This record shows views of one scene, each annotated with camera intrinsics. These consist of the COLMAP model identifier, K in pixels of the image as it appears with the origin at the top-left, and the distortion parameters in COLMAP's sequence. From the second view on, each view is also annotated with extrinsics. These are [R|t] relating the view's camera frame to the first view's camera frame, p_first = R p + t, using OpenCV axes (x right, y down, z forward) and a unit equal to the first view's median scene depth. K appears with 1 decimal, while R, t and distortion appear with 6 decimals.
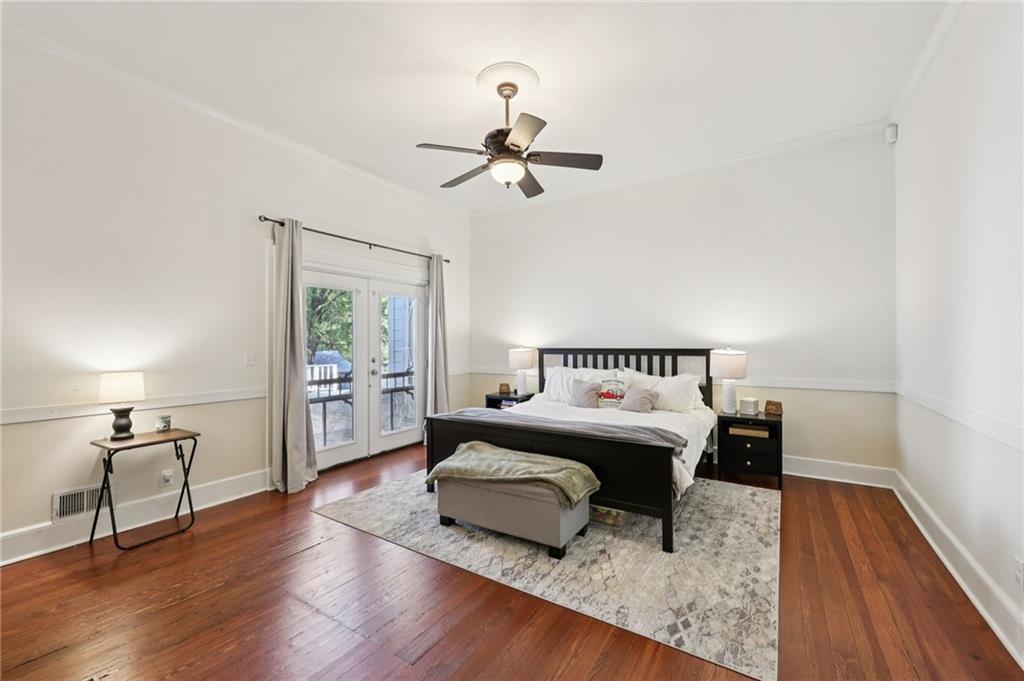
lens RADIAL K [[415.5, 0, 508.2], [0, 415.5, 341.3], [0, 0, 1]] dist [0.000794, 0.000030]
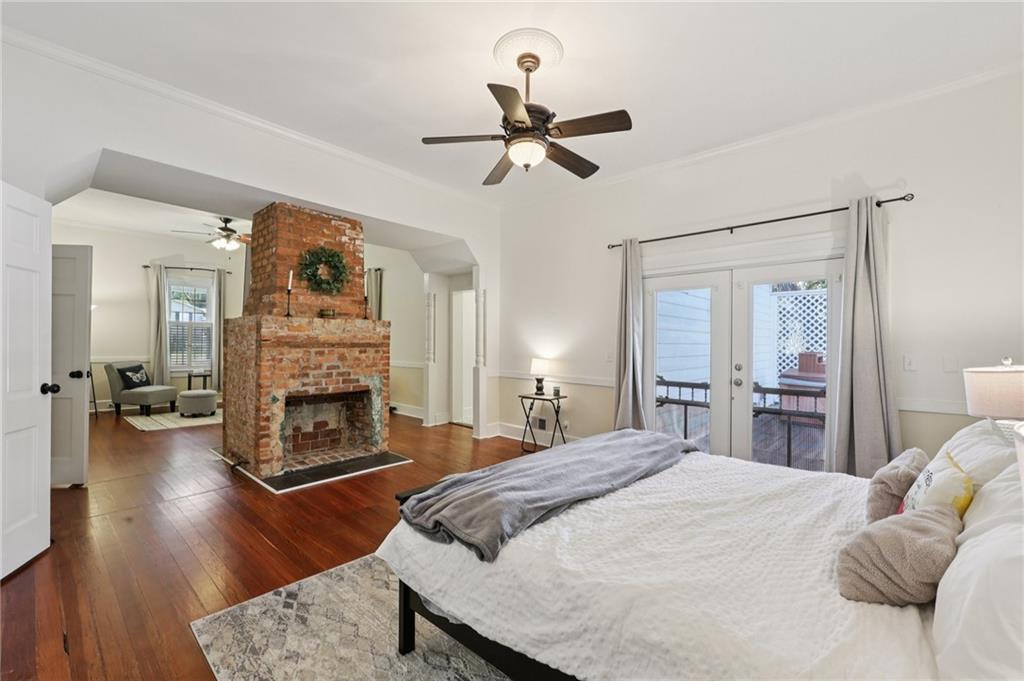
lens RADIAL K [[415.5, 0, 508.2], [0, 415.5, 341.3], [0, 0, 1]] dist [0.000794, 0.000030]
pose [[-0.147562, -0.004497, -0.989043, 1.059231], [-0.013037, 0.999912, -0.002601, 0.004533], [0.988967, 0.012510, -0.147608, 1.293801]]
